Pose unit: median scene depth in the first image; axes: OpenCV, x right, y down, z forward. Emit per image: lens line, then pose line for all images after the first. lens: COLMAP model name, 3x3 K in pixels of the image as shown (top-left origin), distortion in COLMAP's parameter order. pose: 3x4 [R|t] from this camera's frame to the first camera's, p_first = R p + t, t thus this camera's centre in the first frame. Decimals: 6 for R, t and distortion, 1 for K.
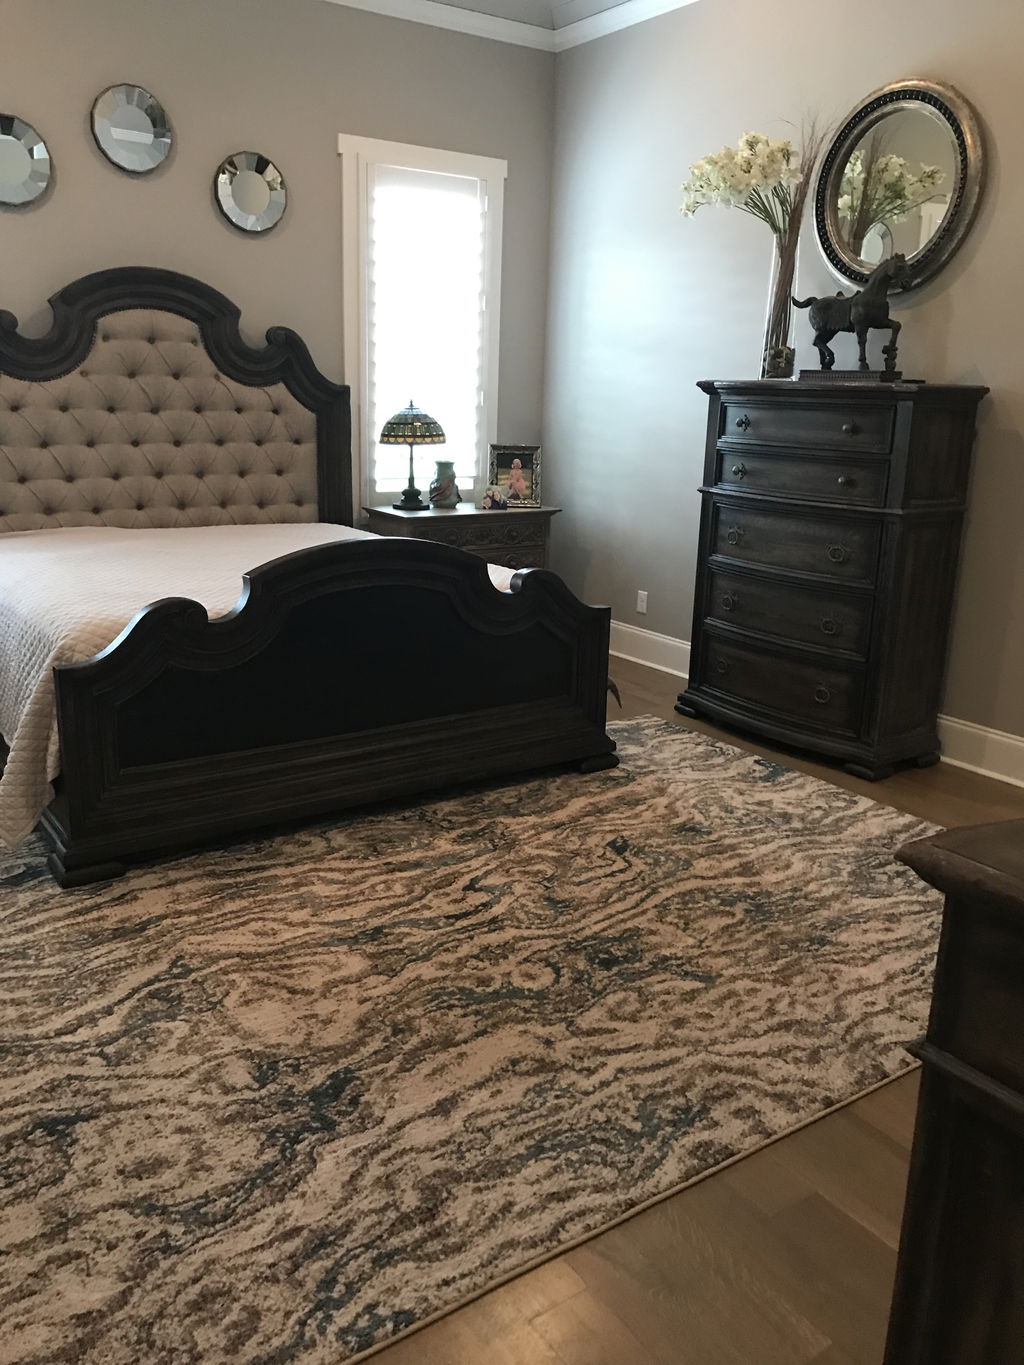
lens RADIAL K [[1123.1, 0, 512.8], [0, 1123.1, 734.1], [0, 0, 1]] dist [0.081336, -0.148044]
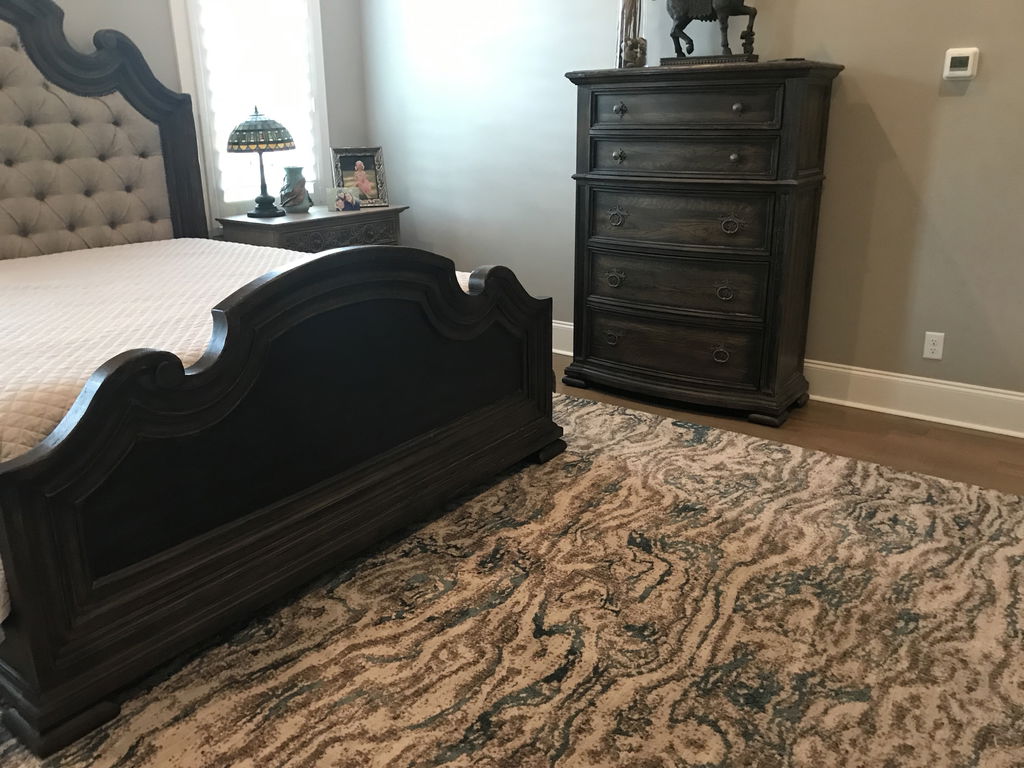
lens RADIAL K [[842.1, 0, 511.4], [0, 842.1, 414.4], [0, 0, 1]] dist [0.007827, 0.005116]
pose [[0.943988, -0.147408, 0.295225, -0.189621], [0.133345, 0.988780, 0.067332, -0.067160], [-0.301837, -0.024194, 0.953052, 0.306285]]
